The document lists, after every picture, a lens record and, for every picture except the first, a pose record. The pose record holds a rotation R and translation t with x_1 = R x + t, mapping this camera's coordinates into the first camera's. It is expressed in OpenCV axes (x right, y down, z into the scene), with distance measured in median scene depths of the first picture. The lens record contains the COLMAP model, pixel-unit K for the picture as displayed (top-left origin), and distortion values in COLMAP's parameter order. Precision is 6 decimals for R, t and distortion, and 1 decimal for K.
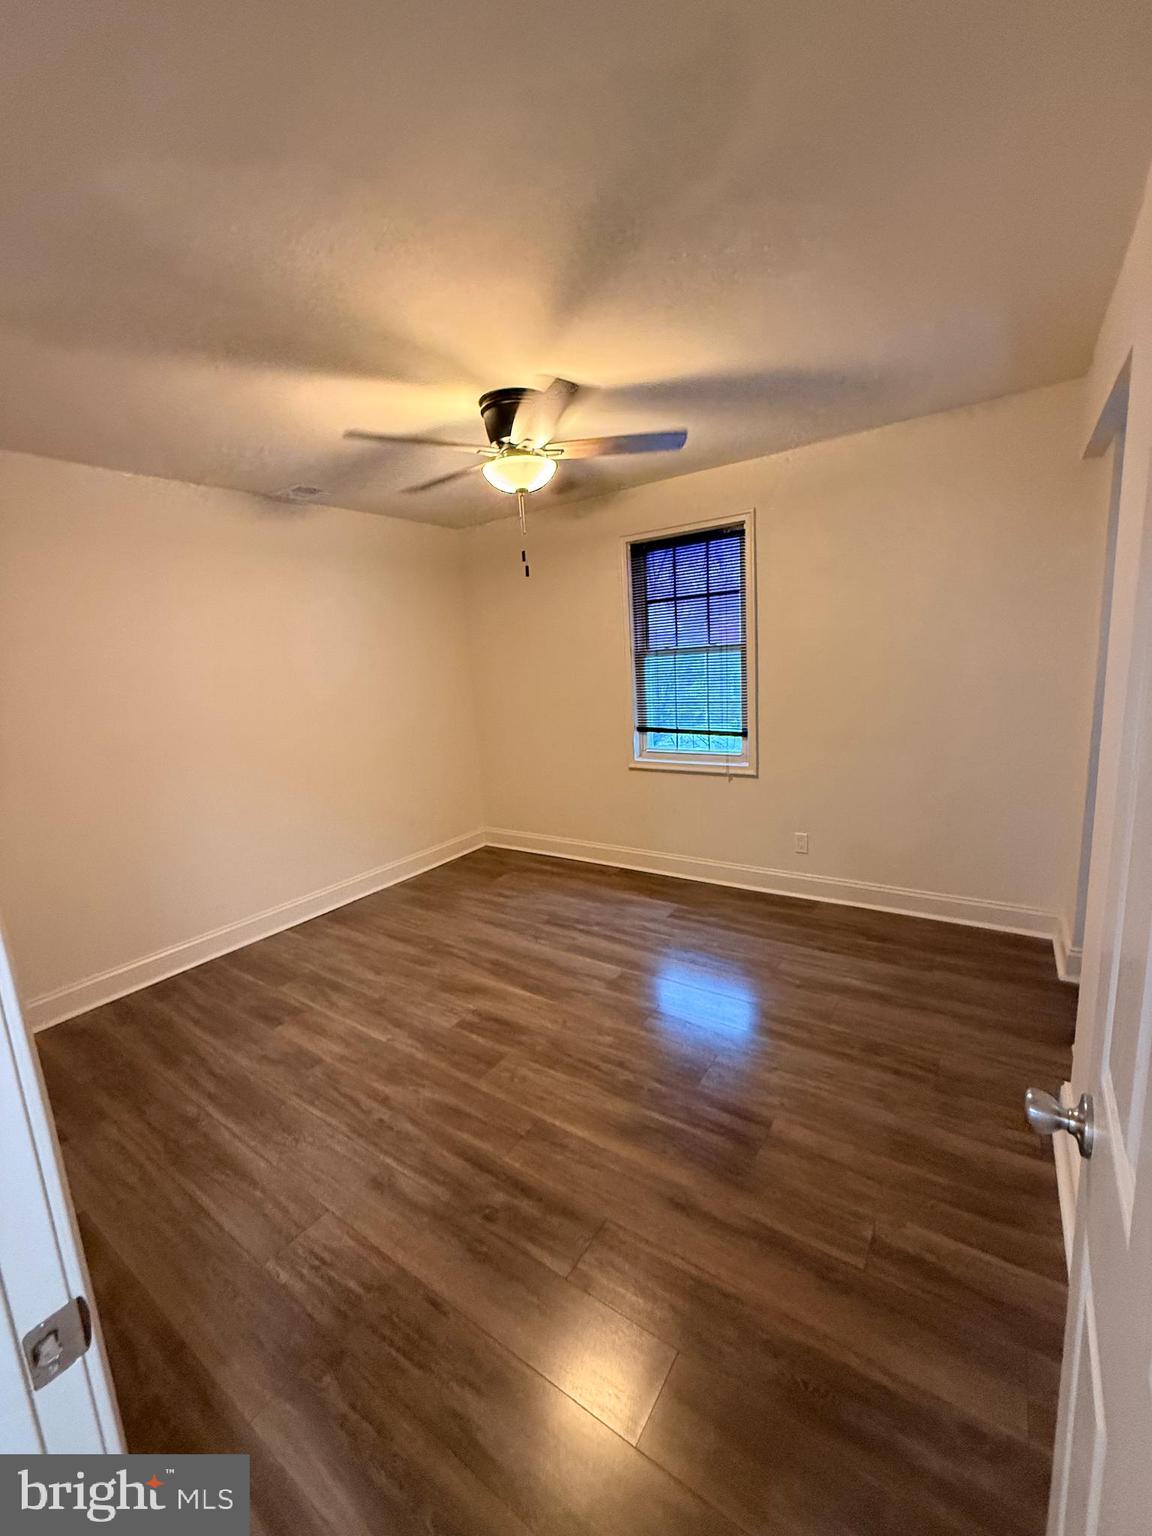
lens RADIAL K [[613.3, 0, 580.1], [0, 613.3, 767.9], [0, 0, 1]] dist [-0.000327, 0.000615]
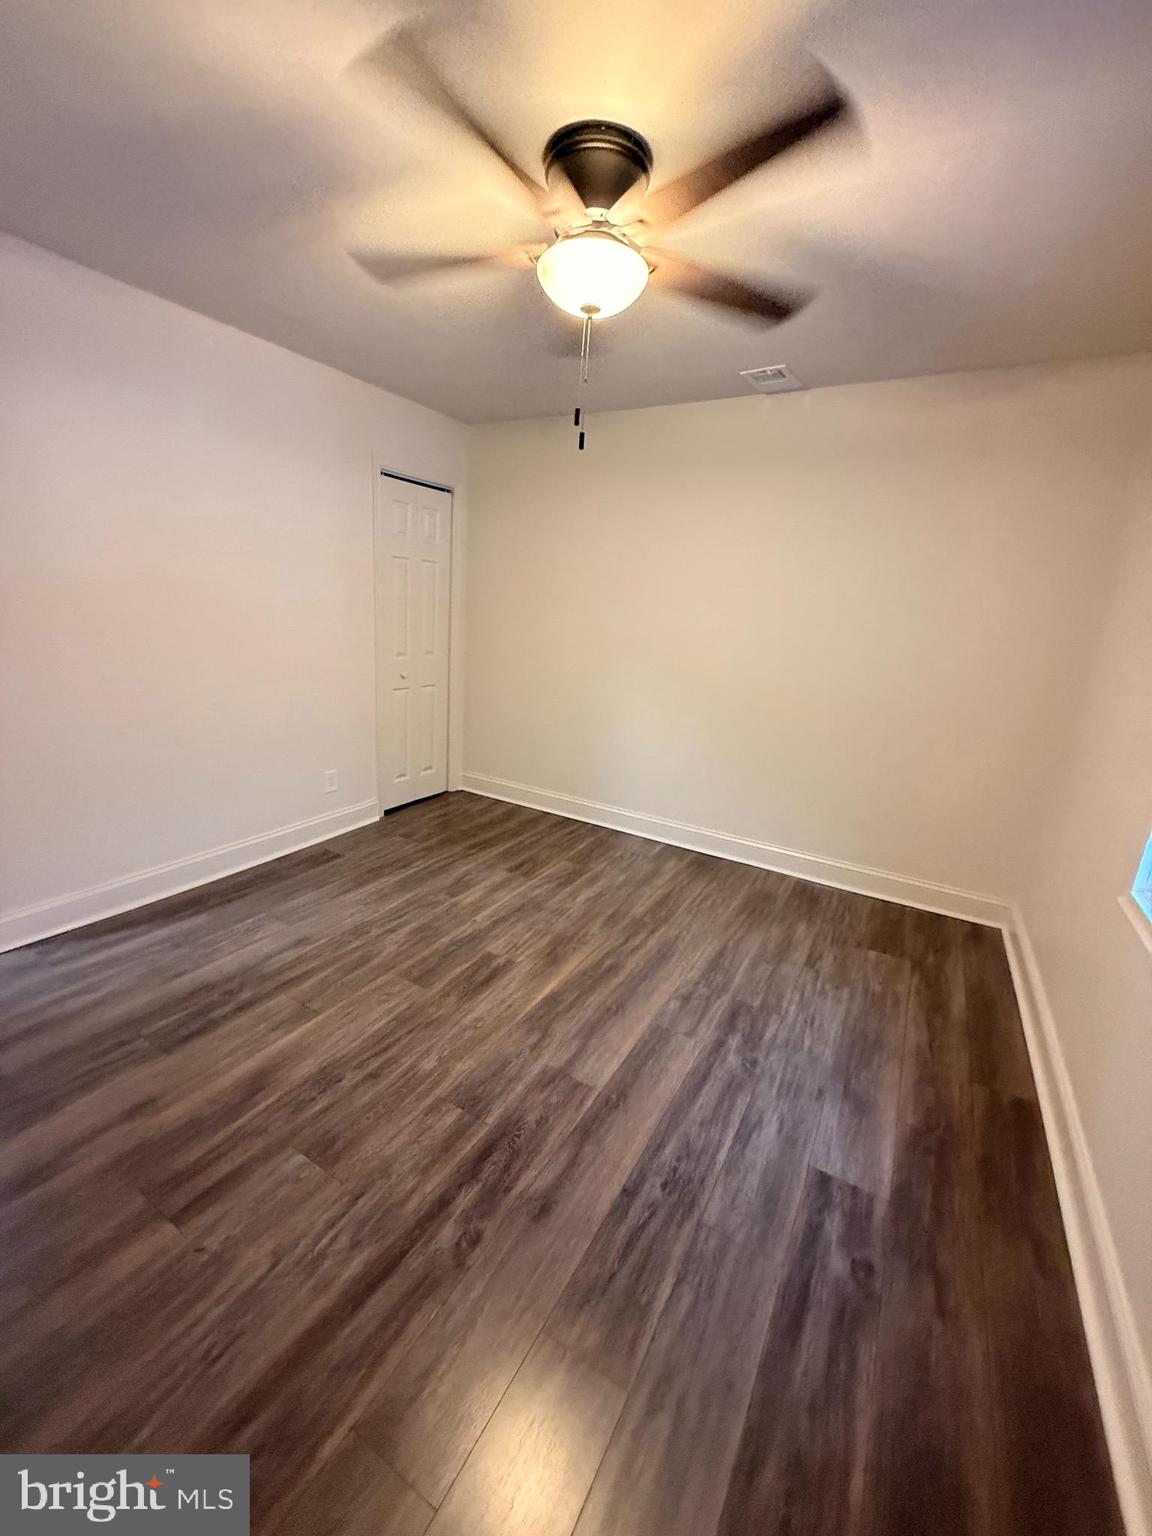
lens RADIAL K [[613.3, 0, 575.6], [0, 613.3, 772.9], [0, 0, 1]] dist [-0.000327, 0.000615]
pose [[0.065811, 0.329855, -0.941735, 0.570197], [-0.245441, 0.920136, 0.305138, -0.161971], [0.967175, 0.211059, 0.141515, 0.835971]]
